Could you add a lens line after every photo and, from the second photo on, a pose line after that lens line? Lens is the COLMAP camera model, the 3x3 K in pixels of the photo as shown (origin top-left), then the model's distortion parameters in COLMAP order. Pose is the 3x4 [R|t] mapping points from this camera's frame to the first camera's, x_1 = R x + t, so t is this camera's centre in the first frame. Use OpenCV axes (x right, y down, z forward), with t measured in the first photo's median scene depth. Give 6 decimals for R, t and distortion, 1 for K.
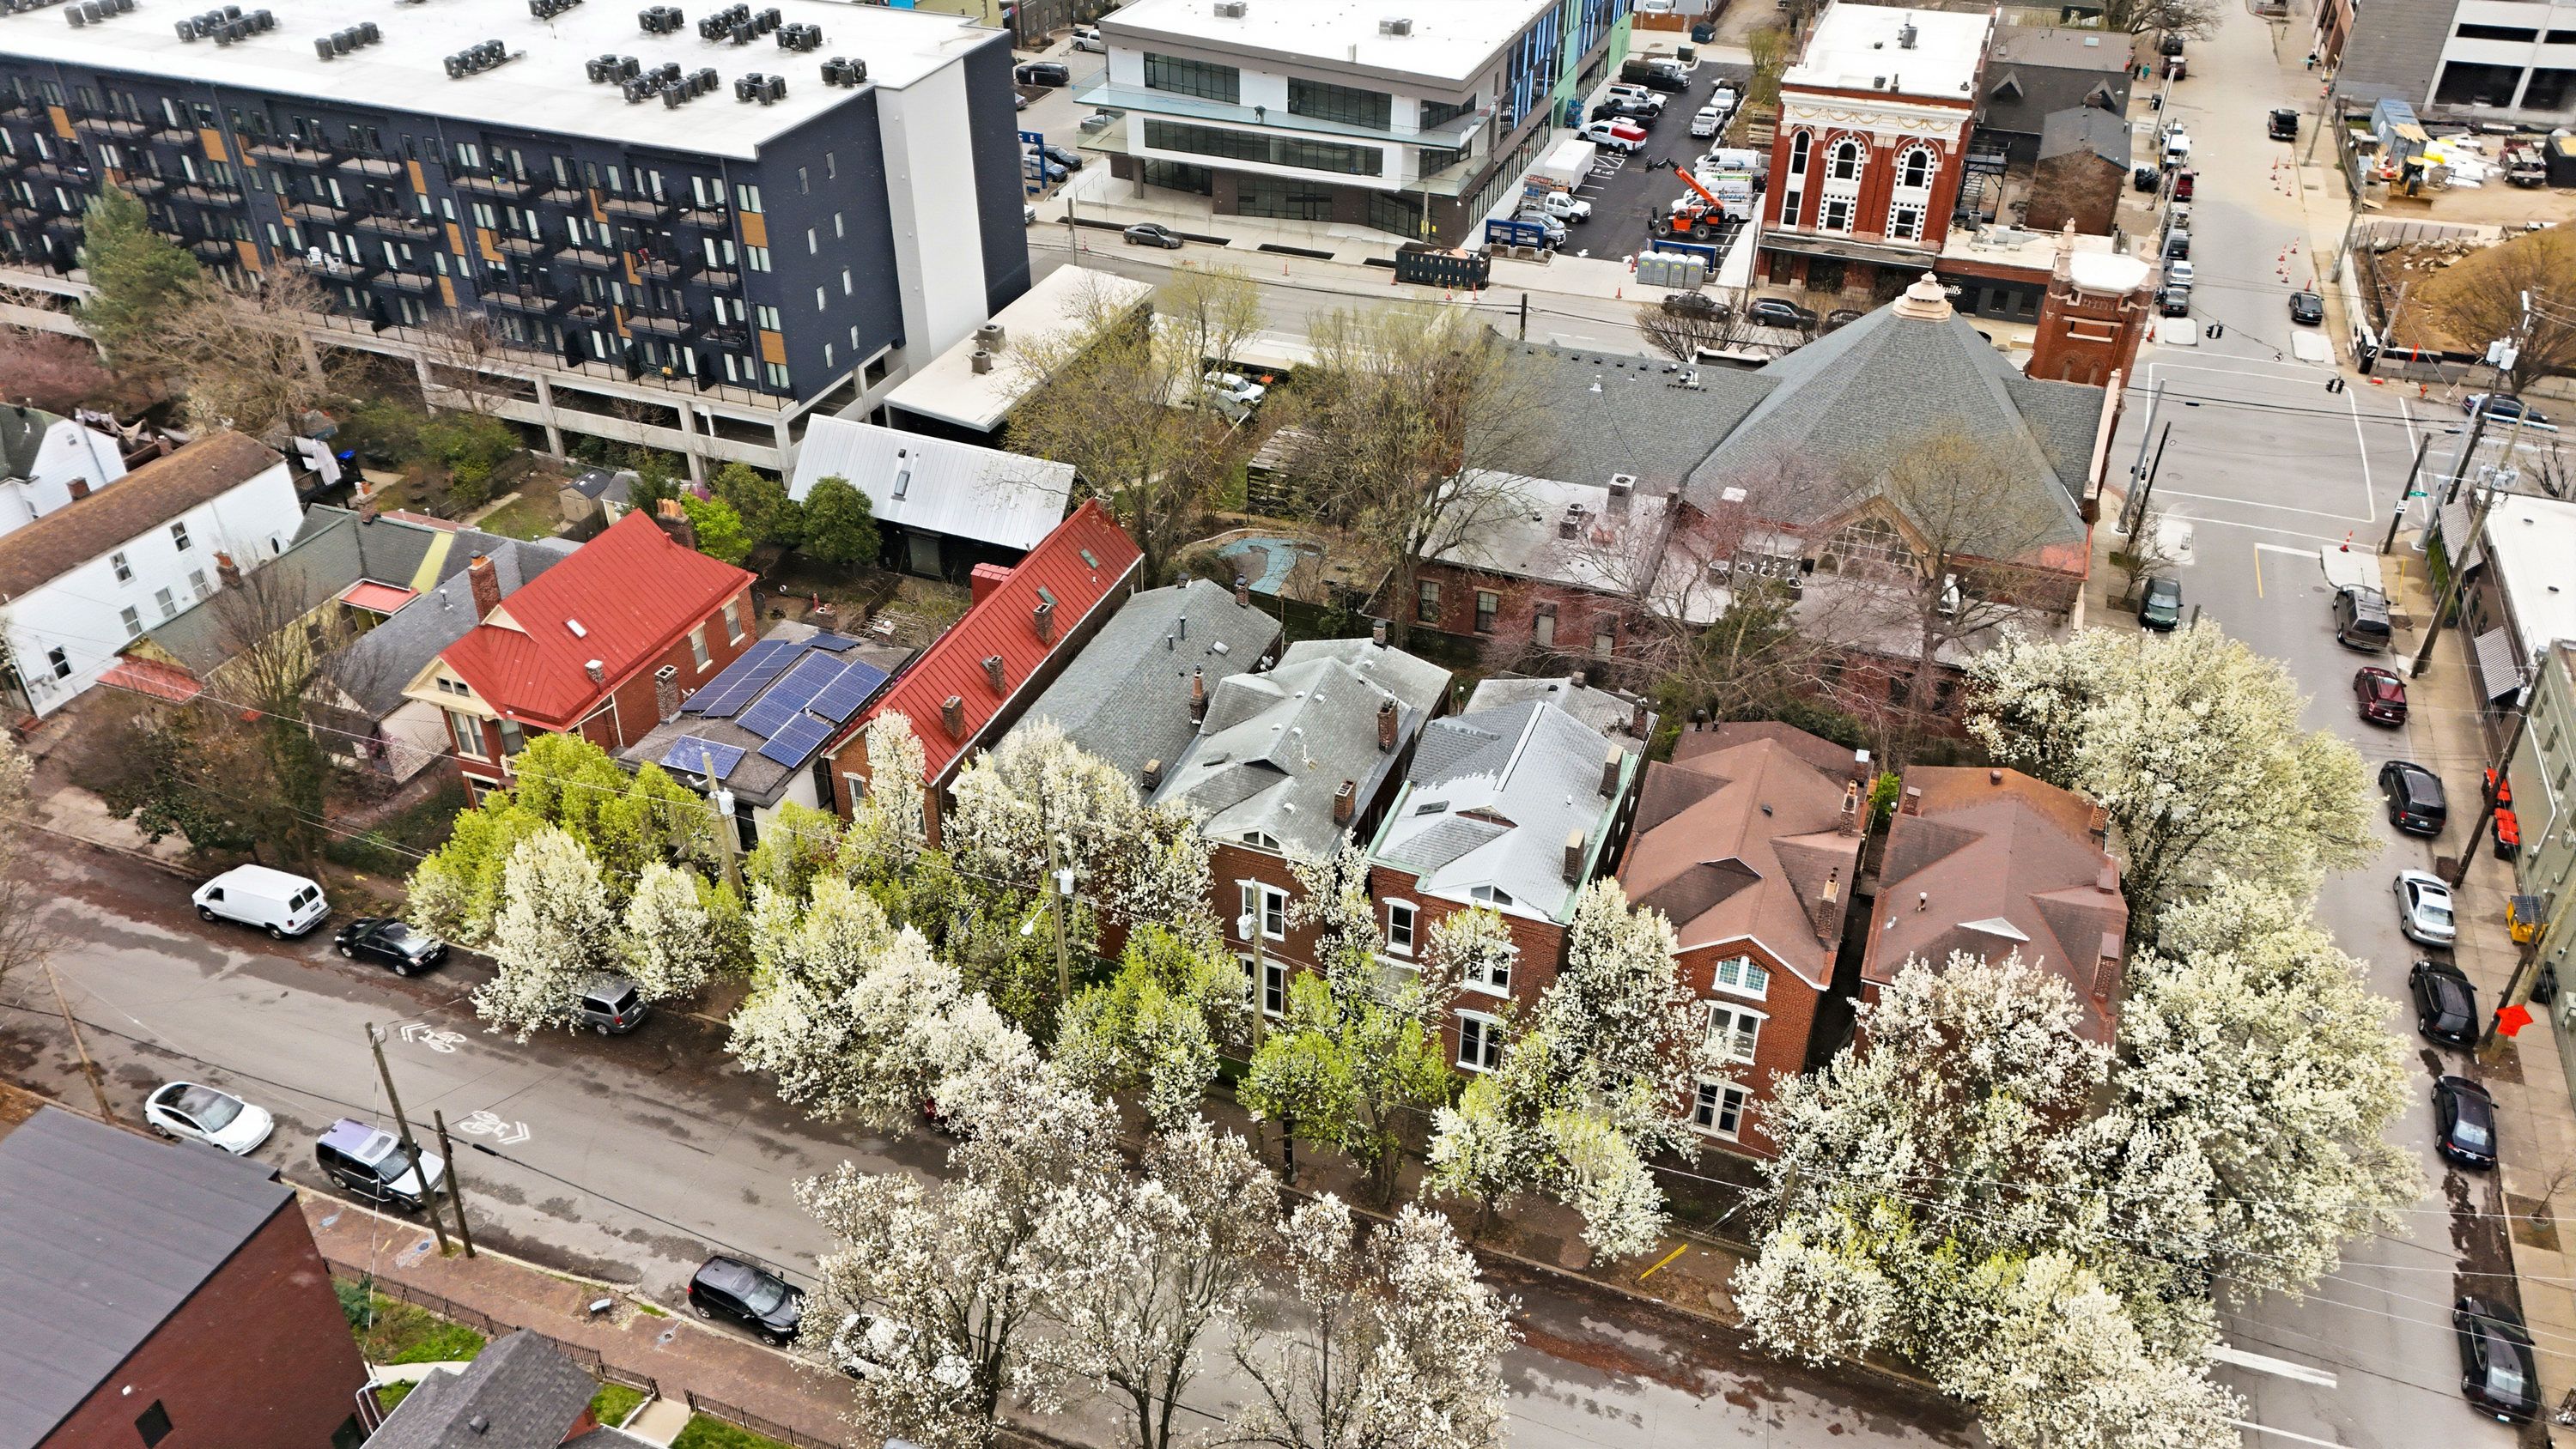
lens RADIAL K [[1892.5, 0, 1279.5], [0, 1892.5, 726.3], [0, 0, 1]] dist [0.050107, -0.030560]
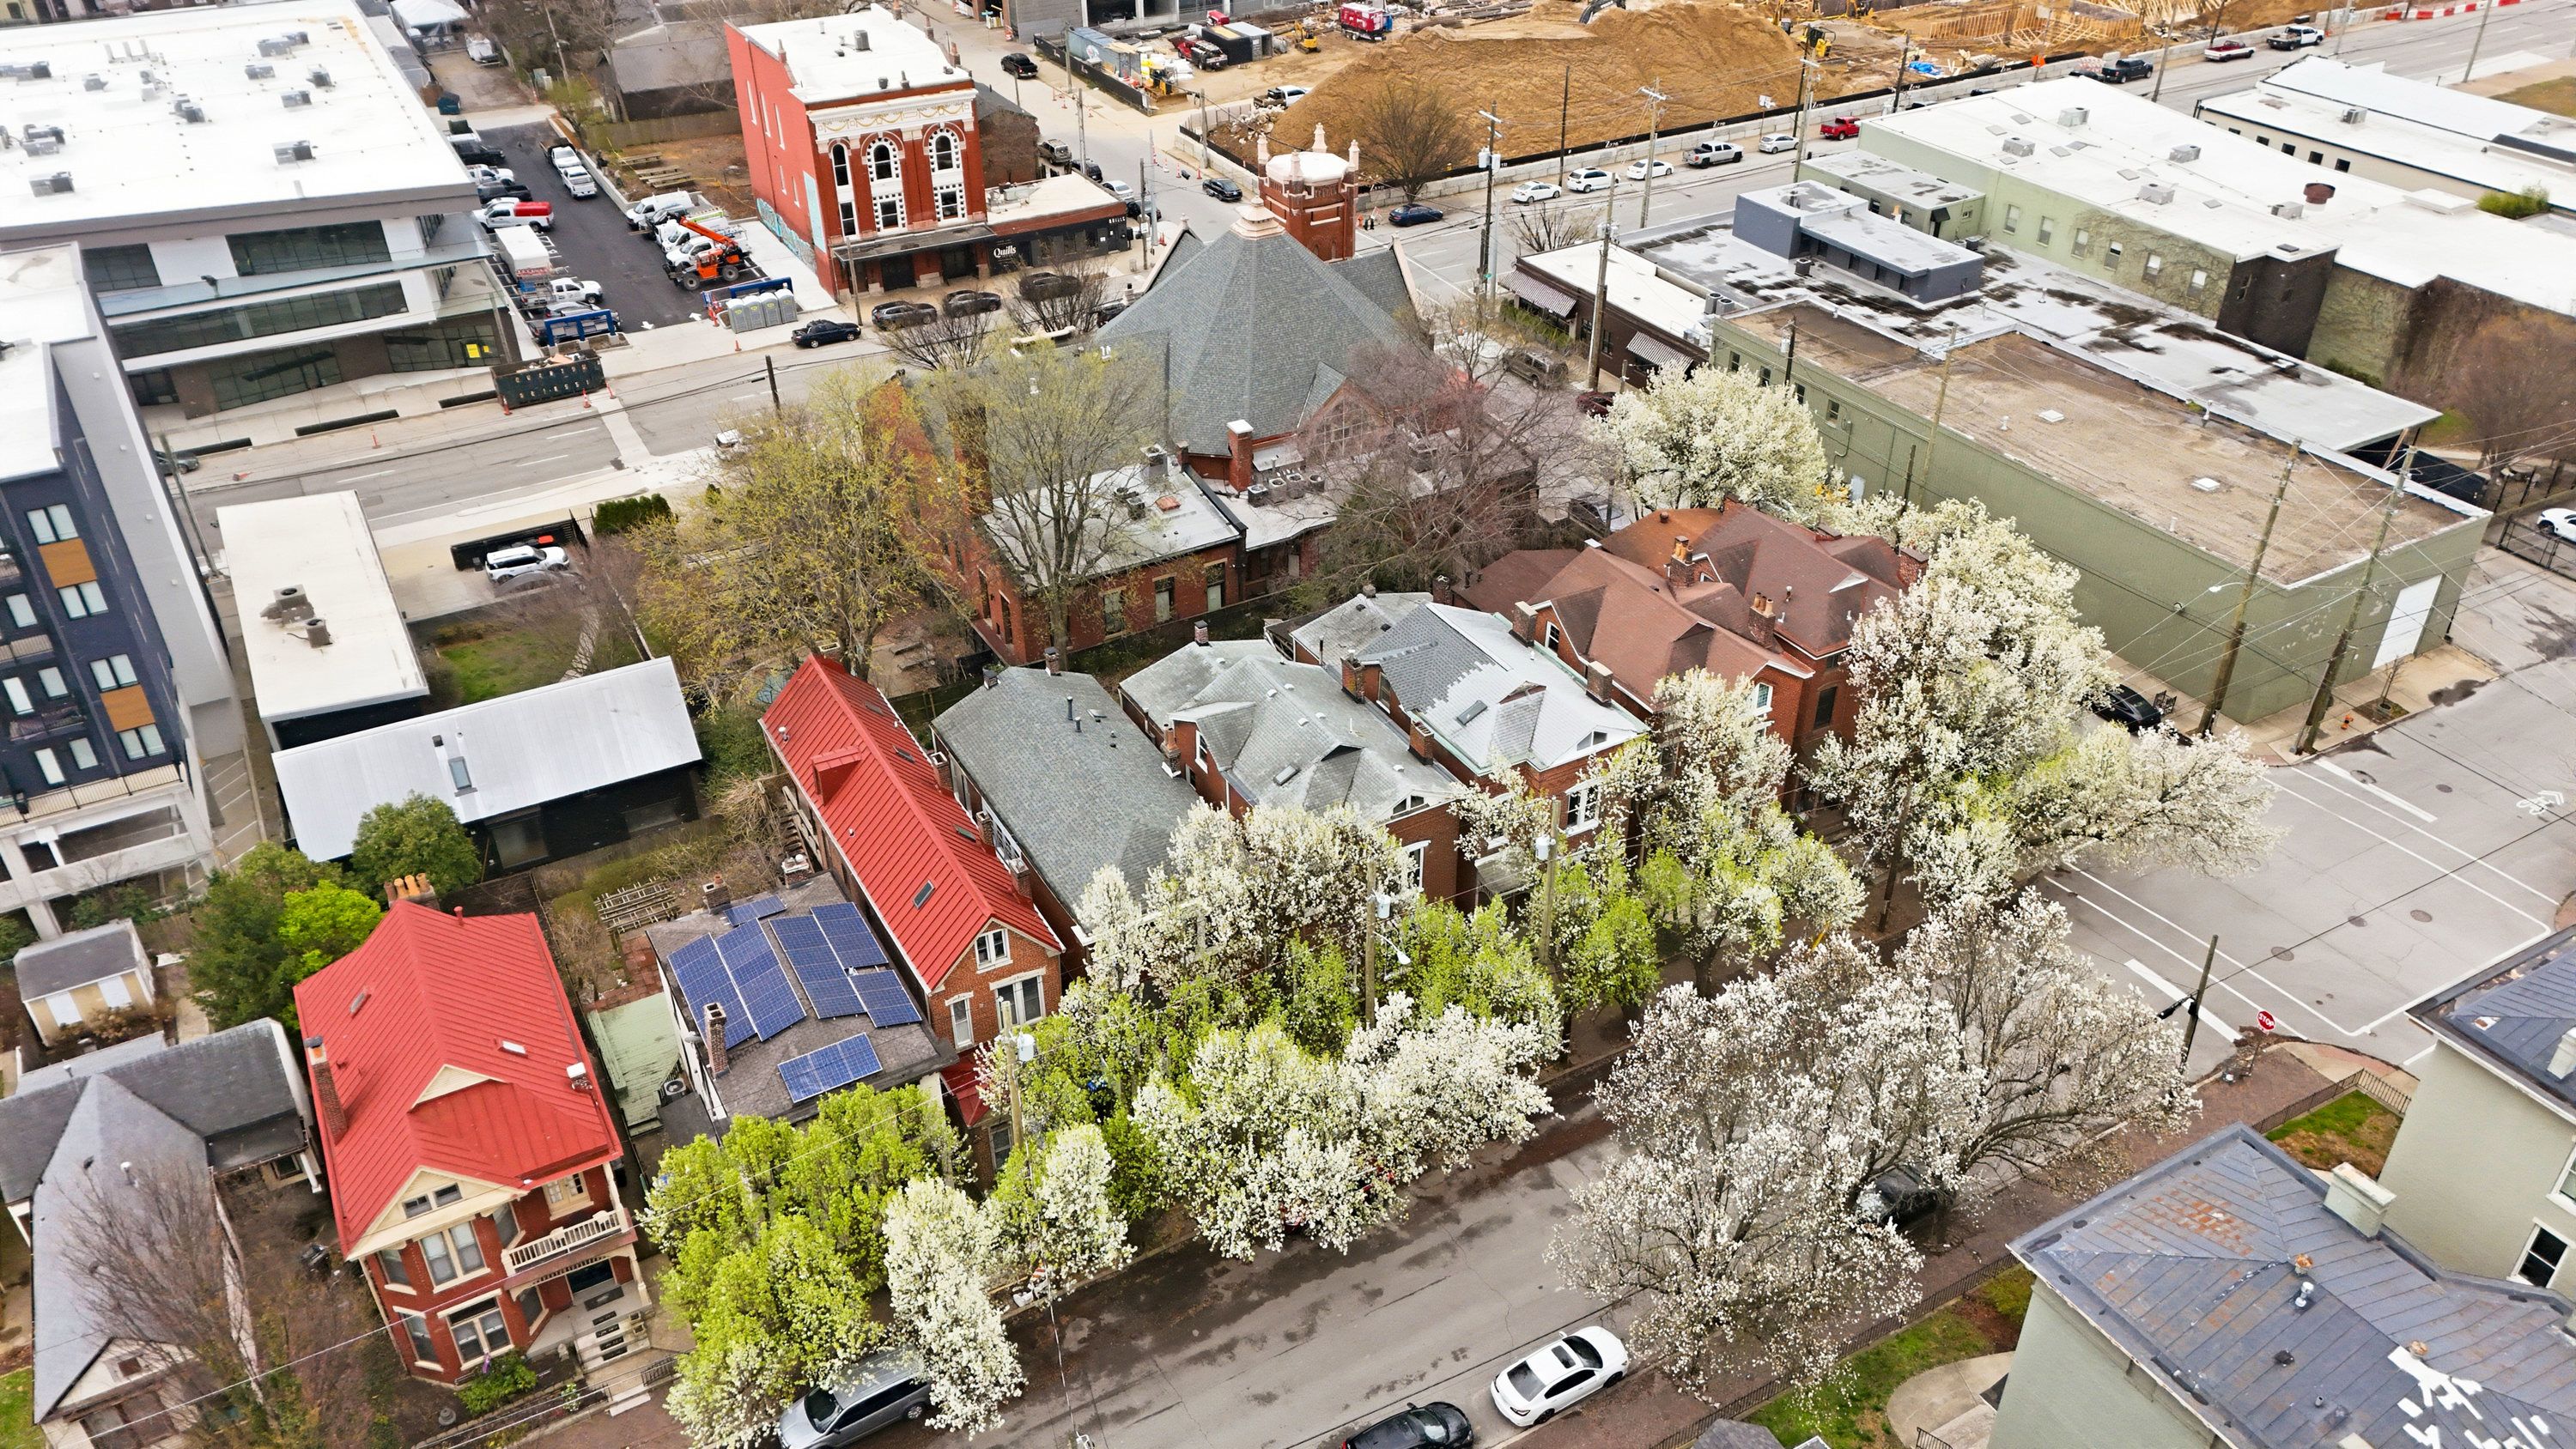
lens RADIAL K [[1892.5, 0, 1286.1], [0, 1892.5, 721.0], [0, 0, 1]] dist [0.050107, -0.030560]
pose [[0.628512, -0.429784, 0.648273, -0.373048], [0.439706, 0.883838, 0.159653, -0.093461], [-0.641585, 0.184706, 0.744481, 0.132907]]
